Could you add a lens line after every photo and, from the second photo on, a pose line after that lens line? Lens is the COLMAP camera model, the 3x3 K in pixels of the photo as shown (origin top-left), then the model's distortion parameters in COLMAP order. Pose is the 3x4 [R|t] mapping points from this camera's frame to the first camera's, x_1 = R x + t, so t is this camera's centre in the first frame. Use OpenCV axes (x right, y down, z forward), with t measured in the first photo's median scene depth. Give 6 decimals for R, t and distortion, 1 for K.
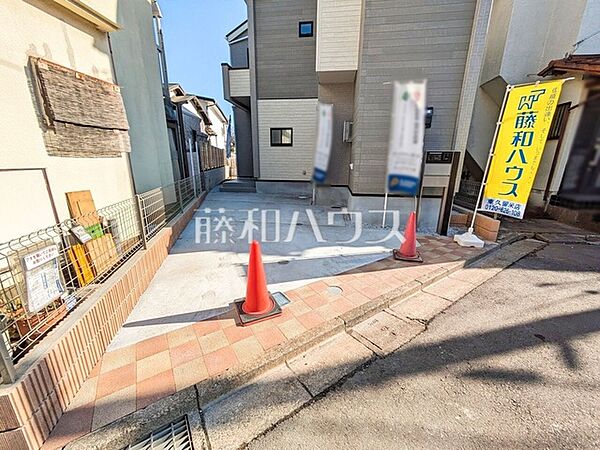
lens RADIAL K [[242.8, 0, 302.2], [0, 242.8, 223.2], [0, 0, 1]] dist [0.008397, 0.000065]
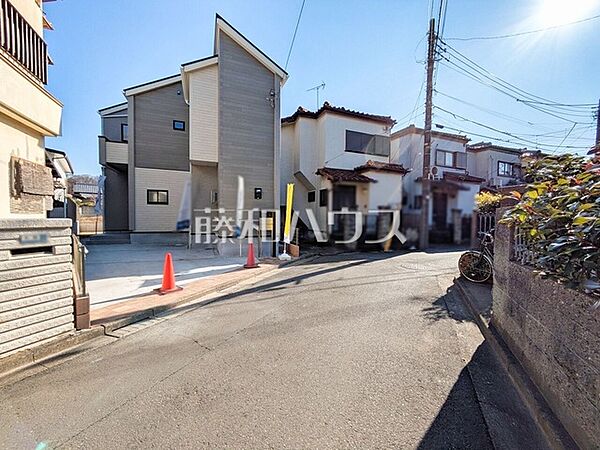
lens RADIAL K [[242.8, 0, 302.2], [0, 242.8, 223.2], [0, 0, 1]] dist [0.008397, 0.000065]
pose [[0.869809, -0.014454, 0.493177, -0.084669], [0.121695, 0.974973, -0.186059, 0.129478], [-0.478145, 0.221853, 0.849799, -0.512769]]
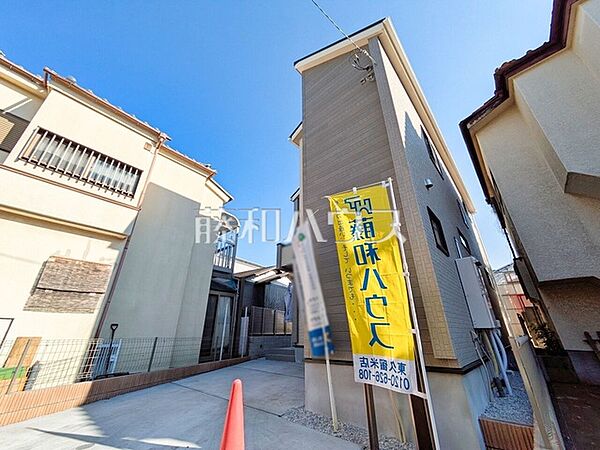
lens RADIAL K [[242.8, 0, 302.2], [0, 242.8, 223.2], [0, 0, 1]] dist [0.008397, 0.000065]
pose [[0.842484, -0.225693, -0.489166, 0.585361], [-0.130472, 0.795500, -0.591740, -0.007286], [0.522684, 0.562354, 0.640749, 0.255218]]
